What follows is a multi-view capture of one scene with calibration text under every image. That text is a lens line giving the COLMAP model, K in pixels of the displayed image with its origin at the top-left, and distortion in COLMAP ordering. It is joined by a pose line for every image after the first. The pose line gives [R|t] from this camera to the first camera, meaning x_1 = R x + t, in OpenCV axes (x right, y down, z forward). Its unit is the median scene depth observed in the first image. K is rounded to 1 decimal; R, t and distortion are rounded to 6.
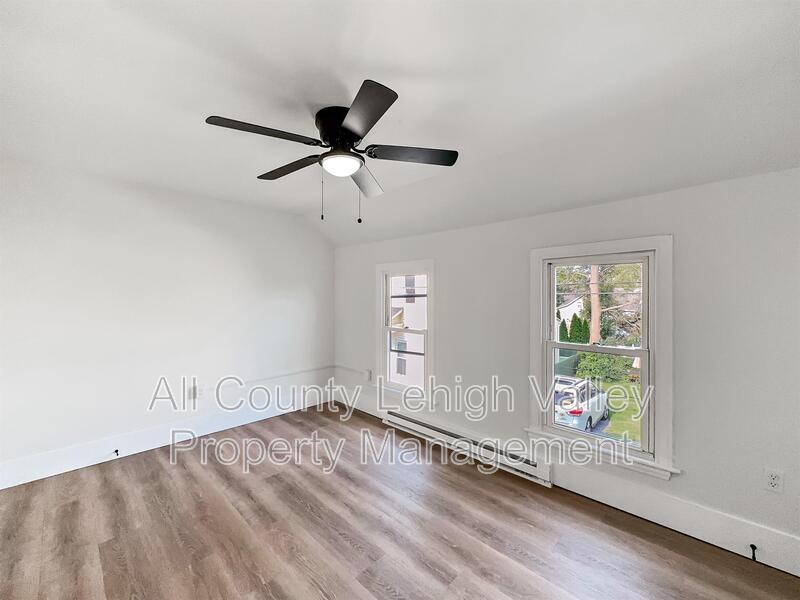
lens RADIAL K [[326.9, 0, 400.0], [0, 326.9, 295.6], [0, 0, 1]] dist [0.000011, -0.000012]
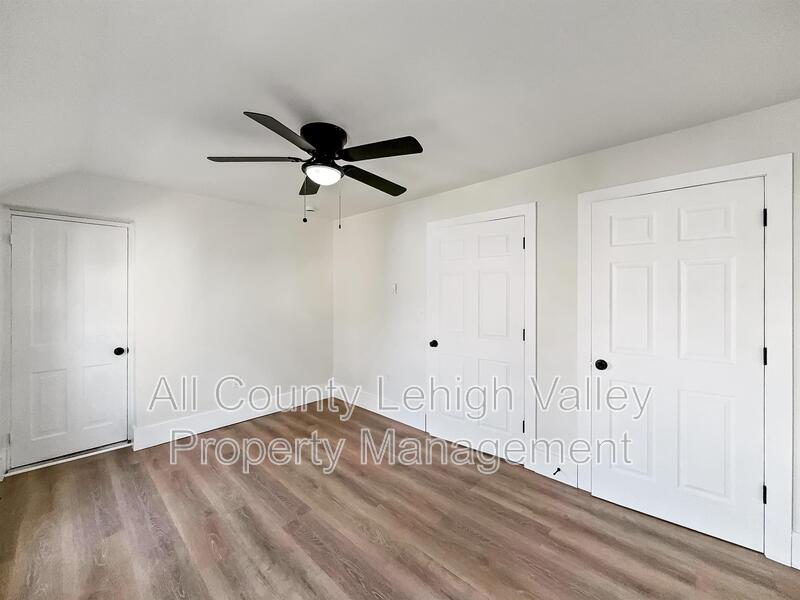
lens RADIAL K [[326.9, 0, 400.0], [0, 326.9, 293.8], [0, 0, 1]] dist [0.000011, -0.000012]
pose [[-0.999978, -0.002536, -0.006076, -0.424138], [-0.002628, 0.999884, 0.015032, -0.014257], [0.006037, 0.015048, -0.999869, 2.042215]]
